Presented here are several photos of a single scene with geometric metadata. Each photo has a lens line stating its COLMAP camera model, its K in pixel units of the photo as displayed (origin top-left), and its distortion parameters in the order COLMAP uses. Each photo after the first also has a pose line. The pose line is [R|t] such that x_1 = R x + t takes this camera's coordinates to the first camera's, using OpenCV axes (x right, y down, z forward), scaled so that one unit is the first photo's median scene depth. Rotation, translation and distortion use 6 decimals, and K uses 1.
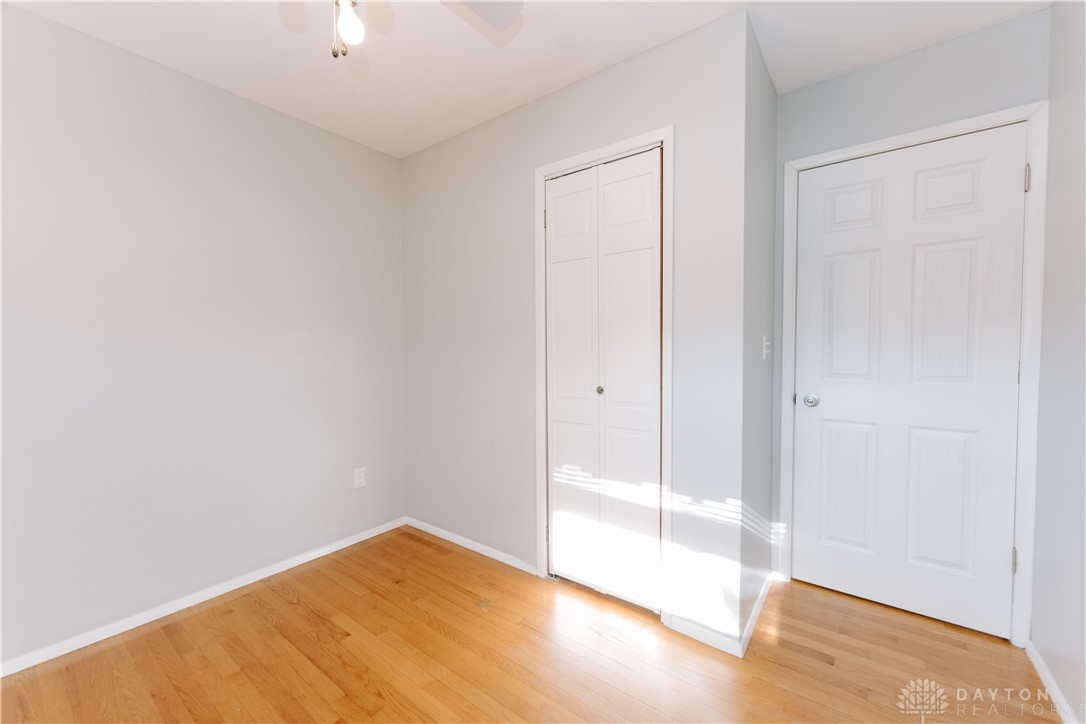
lens RADIAL K [[434.7, 0, 544.7], [0, 434.7, 360.5], [0, 0, 1]] dist [-0.000423, 0.000089]
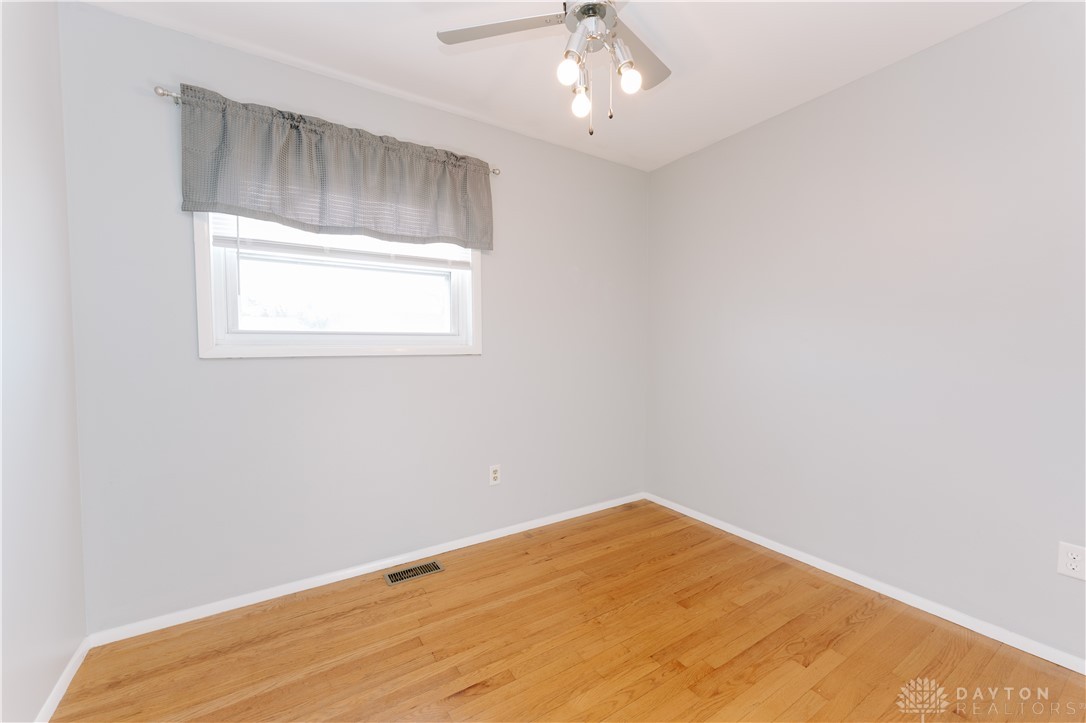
lens RADIAL K [[434.7, 0, 544.7], [0, 434.7, 360.0], [0, 0, 1]] dist [-0.000423, 0.000089]
pose [[-0.353243, 0.028301, -0.935104, 0.542549], [-0.027105, 0.998813, 0.040468, -0.002123], [0.935139, 0.039641, -0.352056, 0.809853]]
